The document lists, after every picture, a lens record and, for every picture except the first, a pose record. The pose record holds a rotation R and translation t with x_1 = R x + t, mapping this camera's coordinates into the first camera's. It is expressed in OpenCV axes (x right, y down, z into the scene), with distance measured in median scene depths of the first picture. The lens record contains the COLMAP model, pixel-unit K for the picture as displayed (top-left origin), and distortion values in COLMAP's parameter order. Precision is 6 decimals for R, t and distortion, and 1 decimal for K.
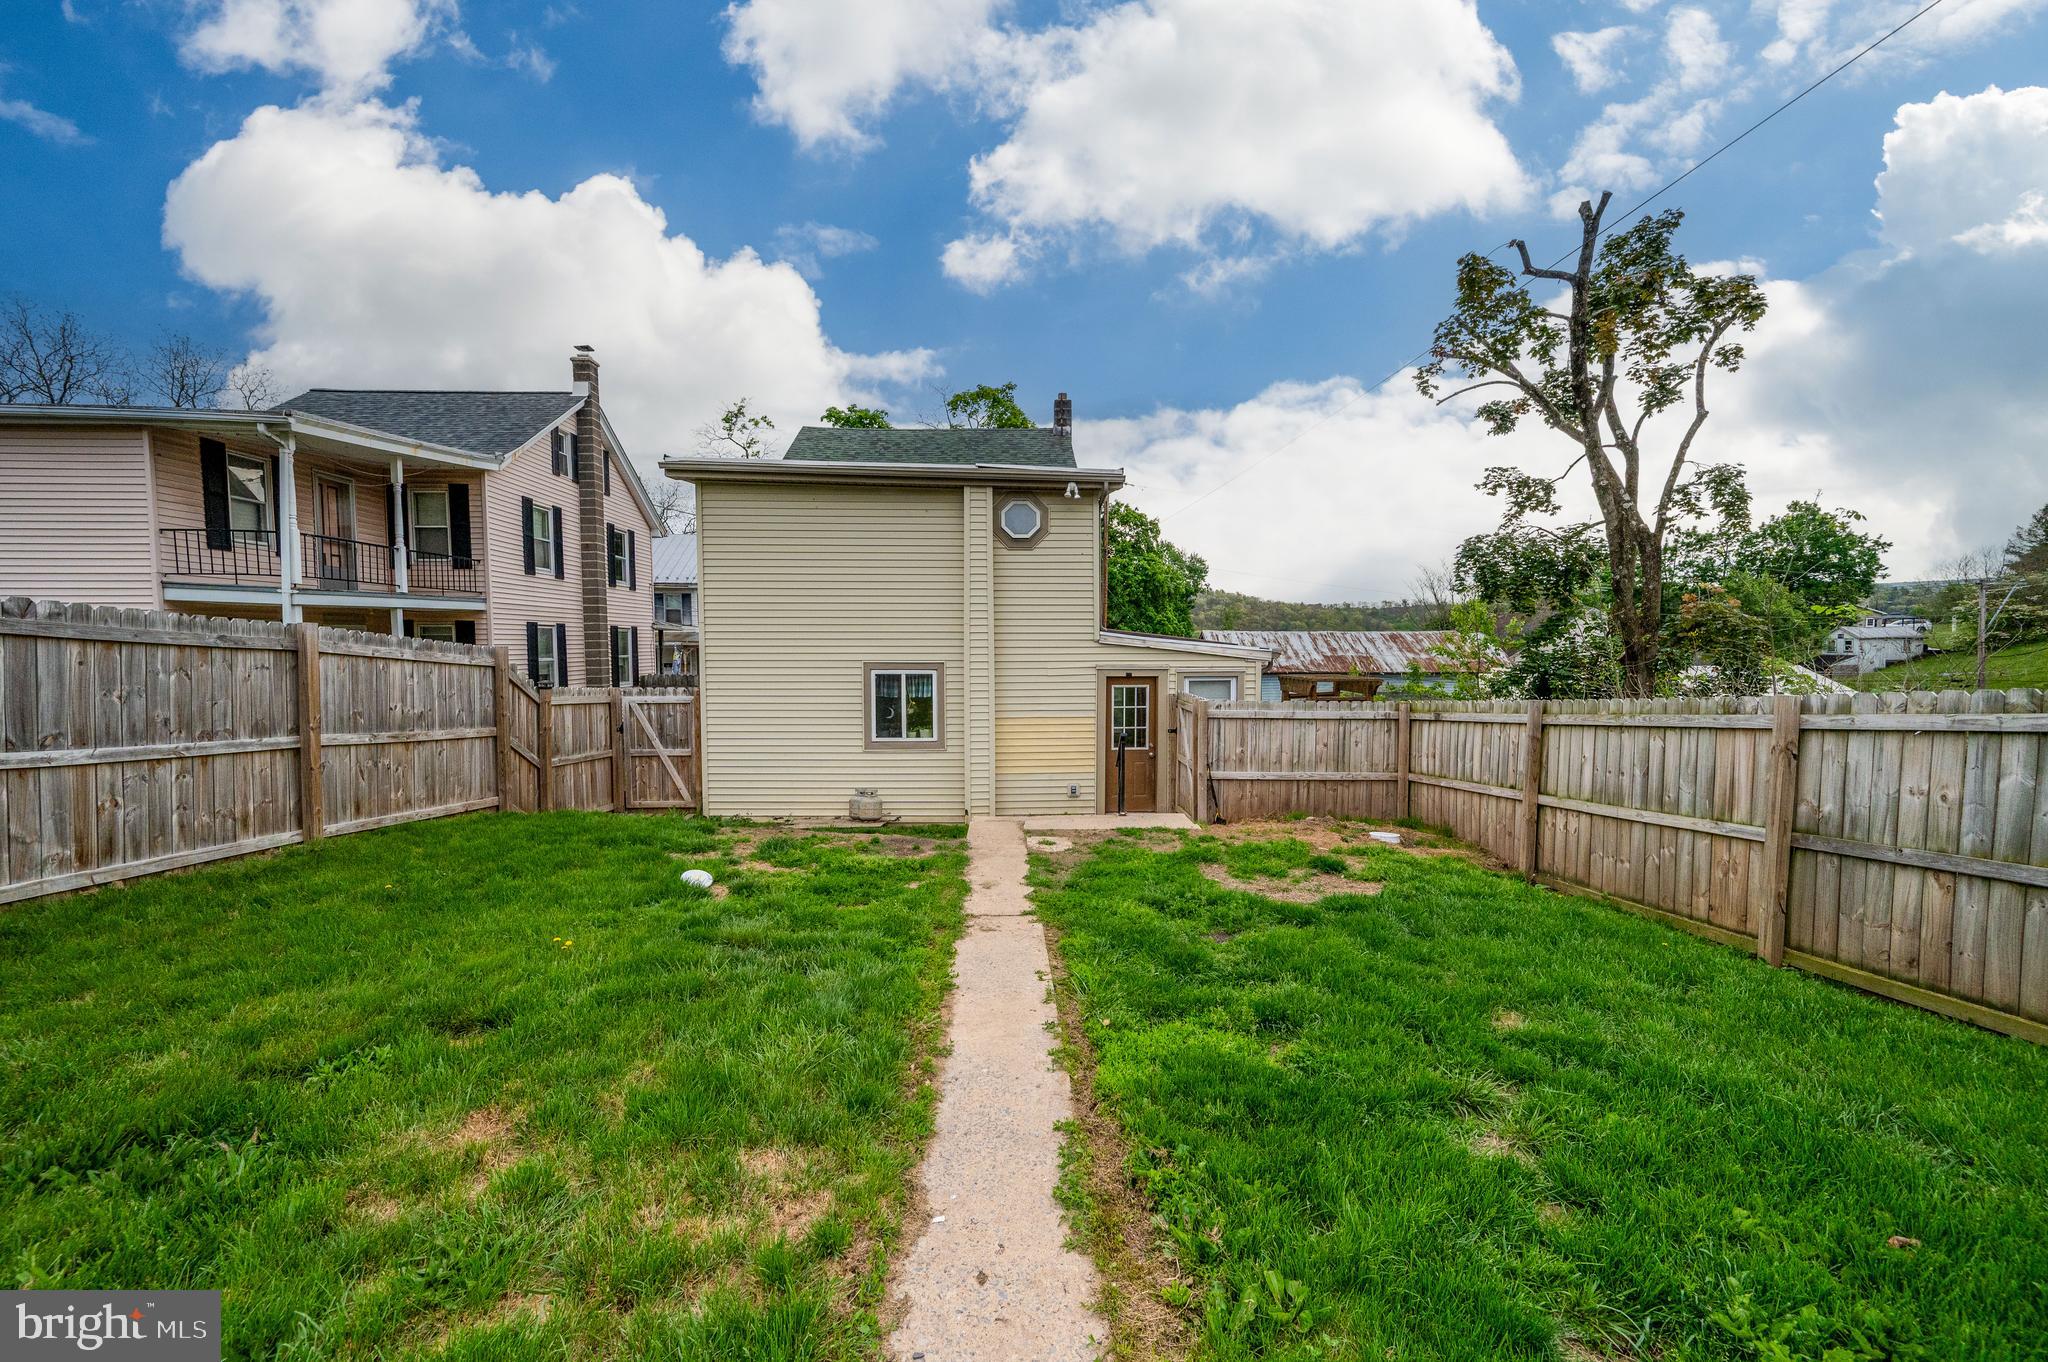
lens RADIAL K [[812.0, 0, 1024.1], [0, 812.0, 697.7], [0, 0, 1]] dist [-0.001807, -0.000199]
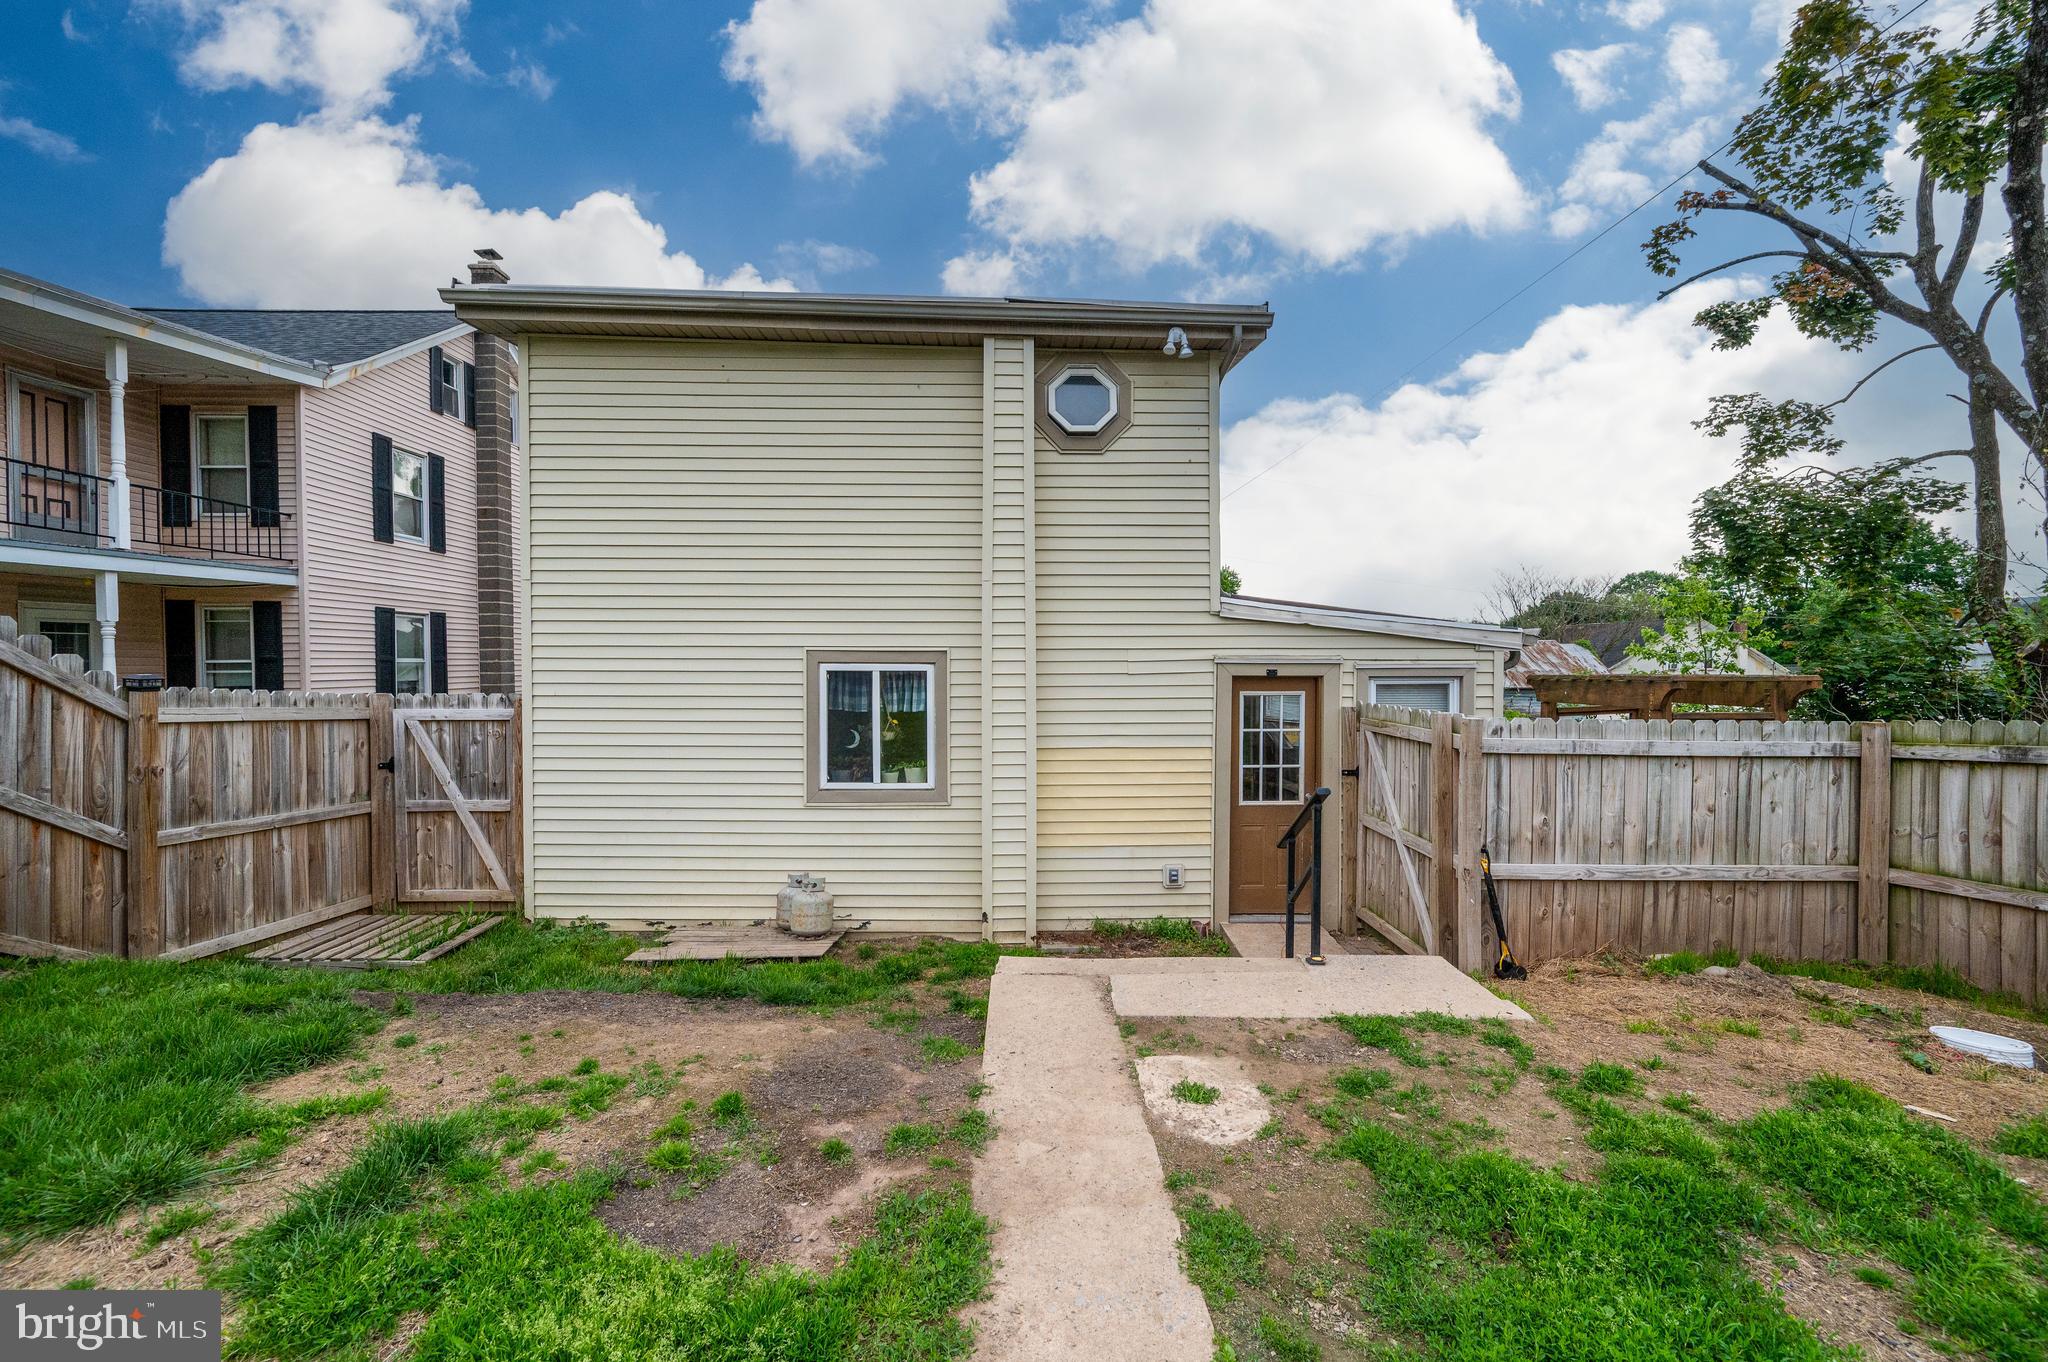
lens RADIAL K [[831.1, 0, 1038.9], [0, 831.1, 666.2], [0, 0, 1]] dist [0.002256, -0.000326]
pose [[0.999952, 0.002579, -0.009435, -0.028085], [-0.003150, 0.998133, -0.060993, 0.003067], [0.009260, 0.061020, 0.998094, 0.410488]]
